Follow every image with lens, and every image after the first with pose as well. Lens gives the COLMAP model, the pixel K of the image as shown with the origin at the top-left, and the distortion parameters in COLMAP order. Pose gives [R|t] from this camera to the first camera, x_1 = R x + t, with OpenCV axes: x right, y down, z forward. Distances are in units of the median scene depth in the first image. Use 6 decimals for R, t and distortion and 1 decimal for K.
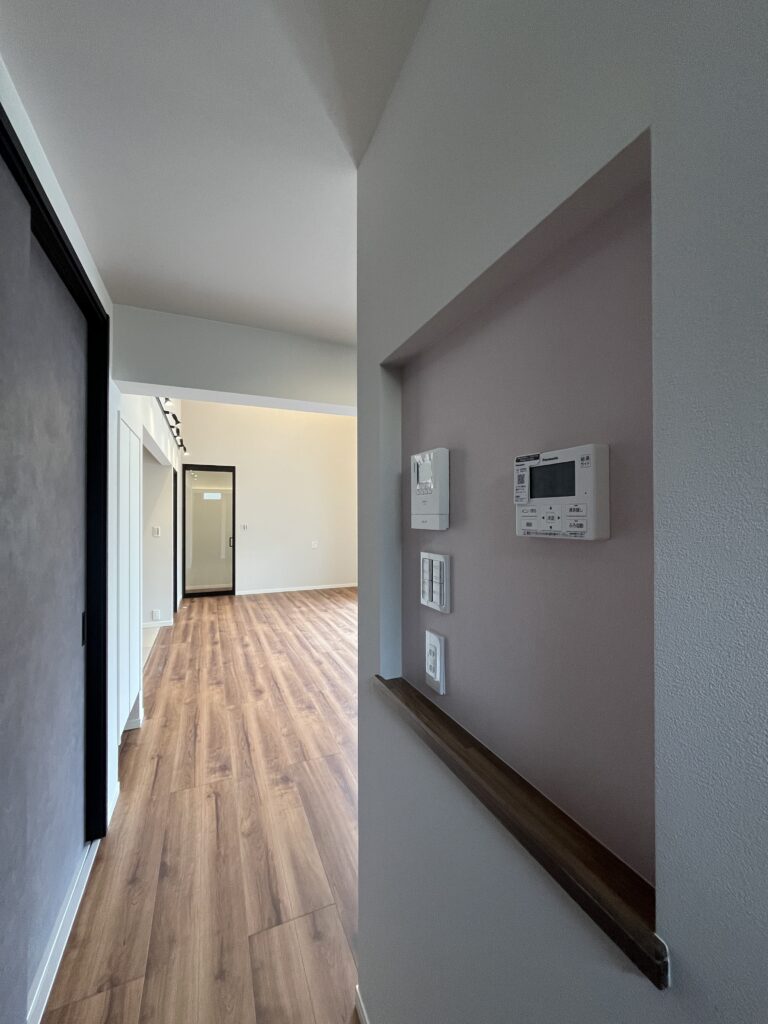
lens RADIAL K [[412.0, 0, 383.3], [0, 412.0, 511.4], [0, 0, 1]] dist [-0.002391, -0.000394]
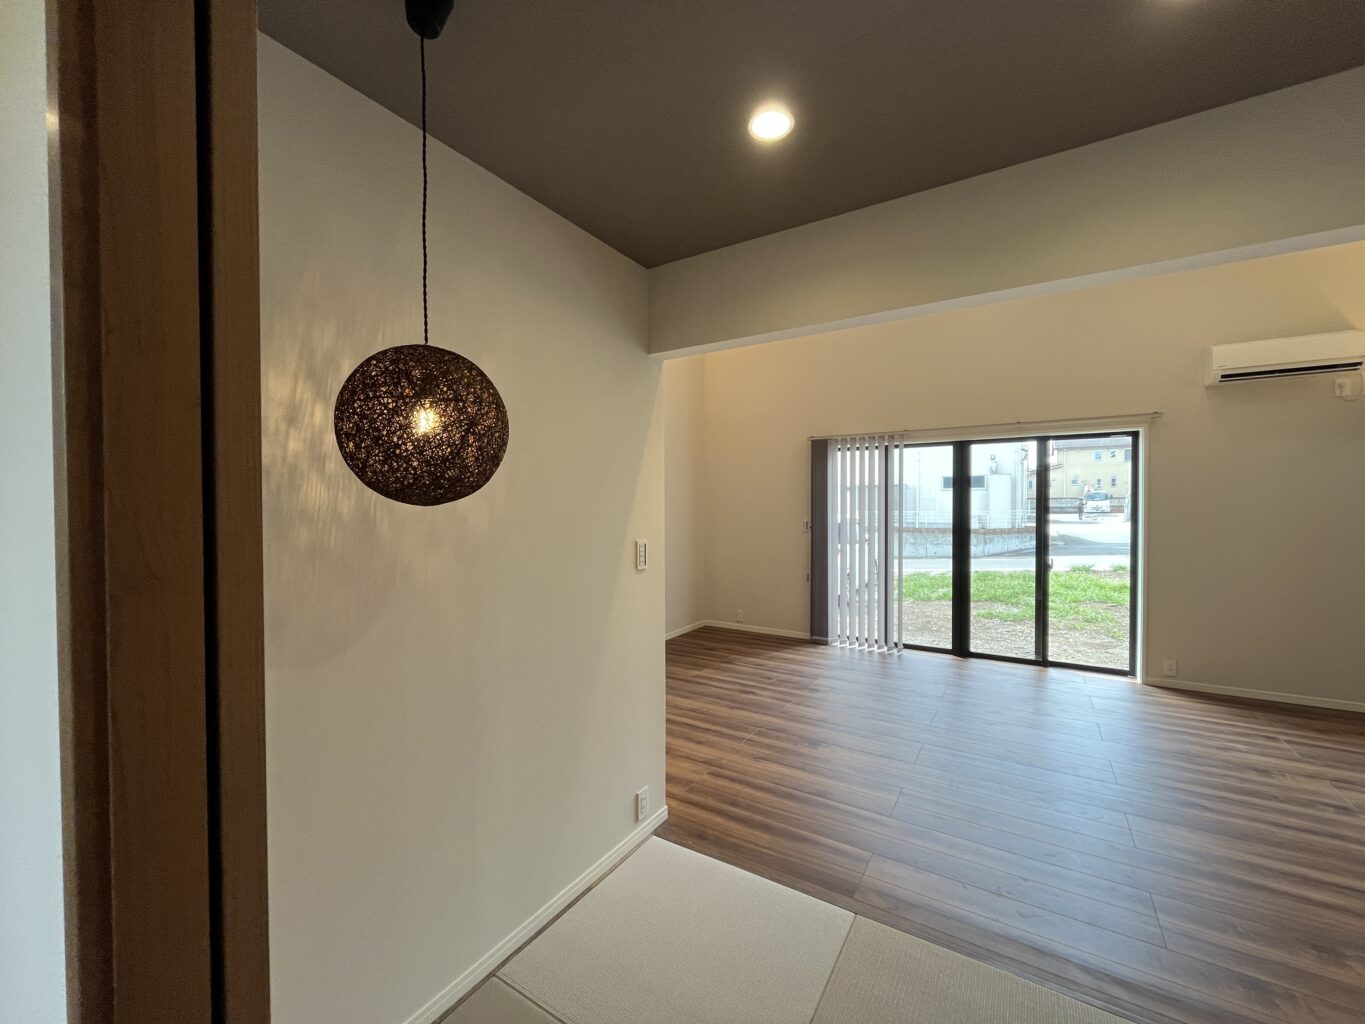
lens RADIAL K [[549.2, 0, 682.1], [0, 549.2, 512.8], [0, 0, 1]] dist [-0.002391, -0.000394]
pose [[0.823184, -0.010809, 0.567672, -1.145867], [-0.002749, 0.999731, 0.023021, 0.007119], [-0.567768, -0.020511, 0.822933, 0.914331]]
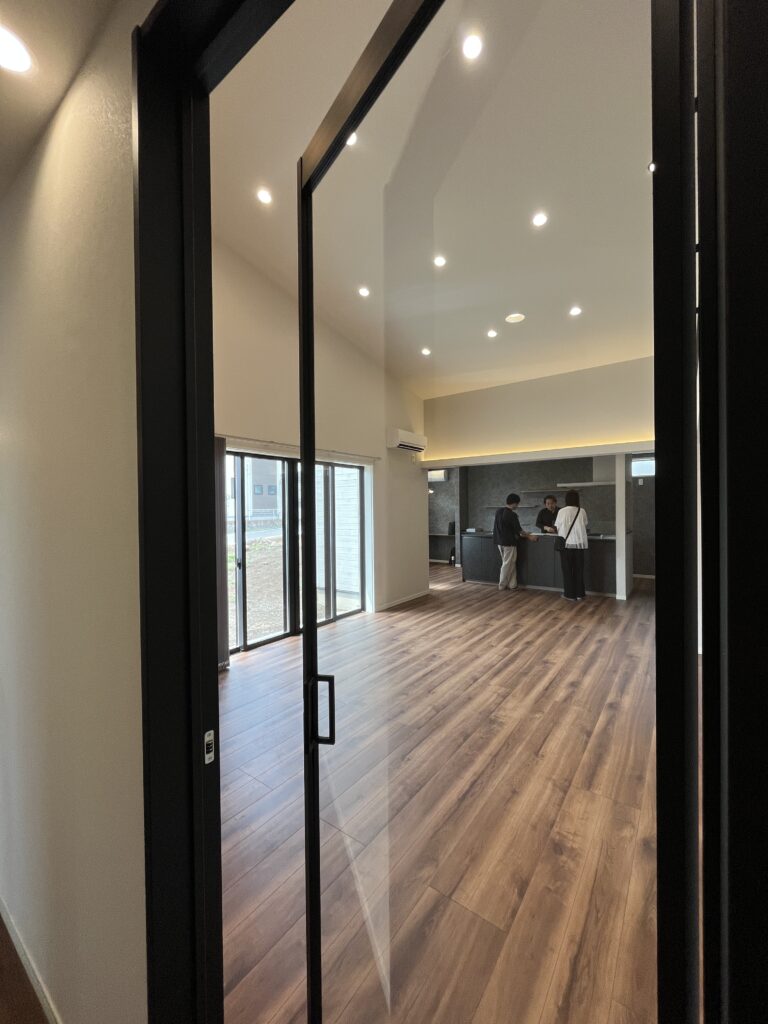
lens RADIAL K [[412.0, 0, 383.3], [0, 412.0, 511.4], [0, 0, 1]] dist [-0.002391, -0.000394]
pose [[-0.507580, 0.001243, 0.861604, -1.004609], [0.004494, 0.999989, 0.001205, 0.020356], [-0.861593, 0.004484, -0.507580, 2.103967]]
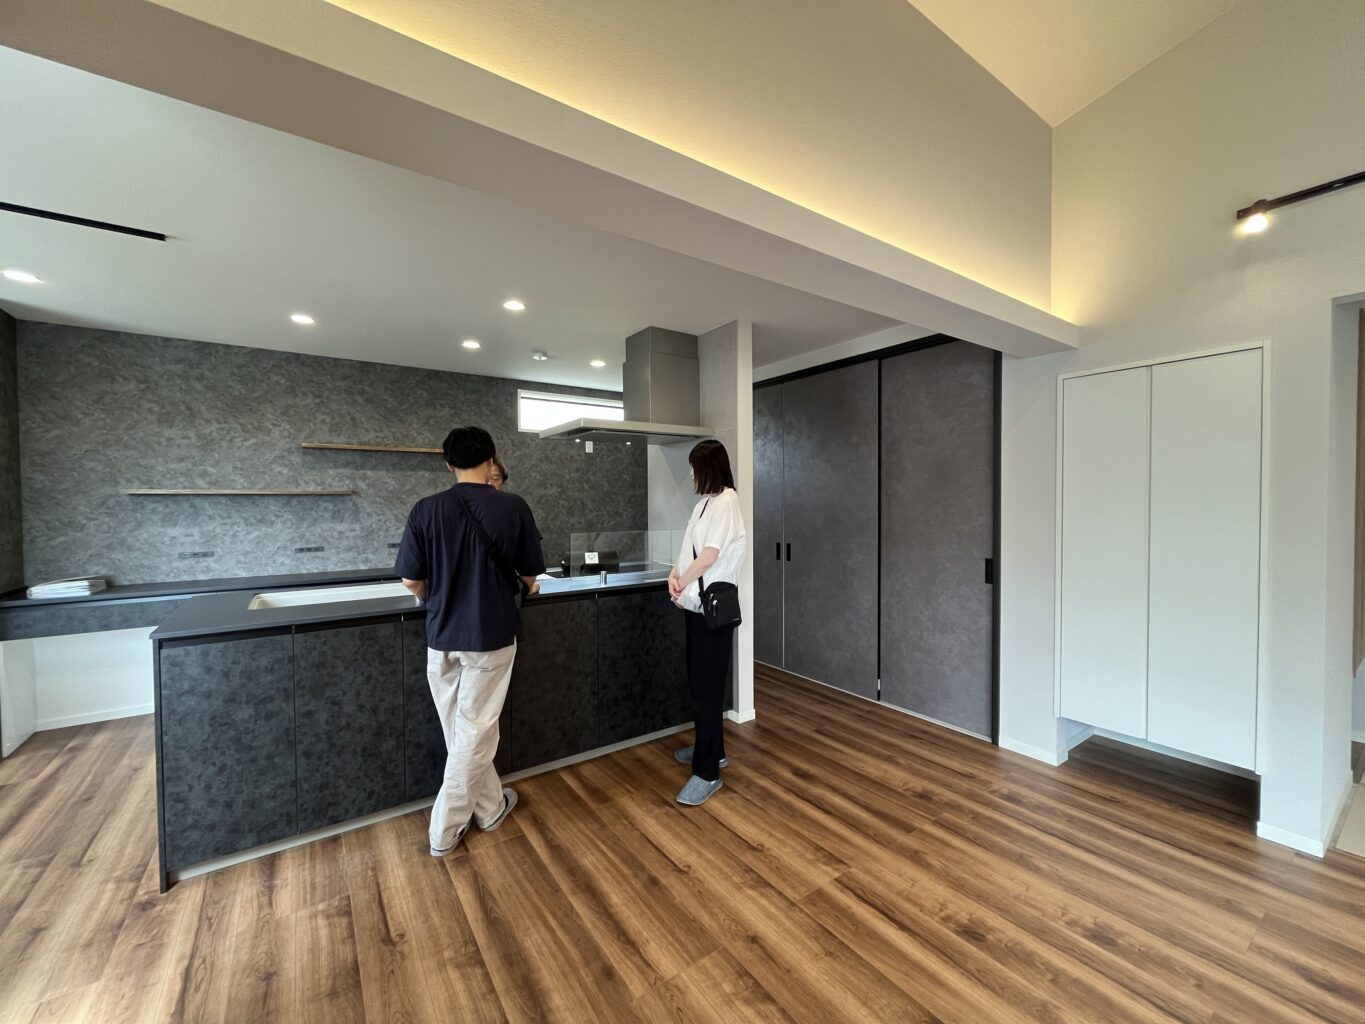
lens RADIAL K [[549.2, 0, 682.1], [0, 549.2, 512.8], [0, 0, 1]] dist [-0.002391, -0.000394]
pose [[-0.978782, 0.013319, -0.204471, 0.291361], [0.011066, 0.999865, 0.012157, 0.031691], [0.204605, 0.009636, -0.978797, 1.238759]]
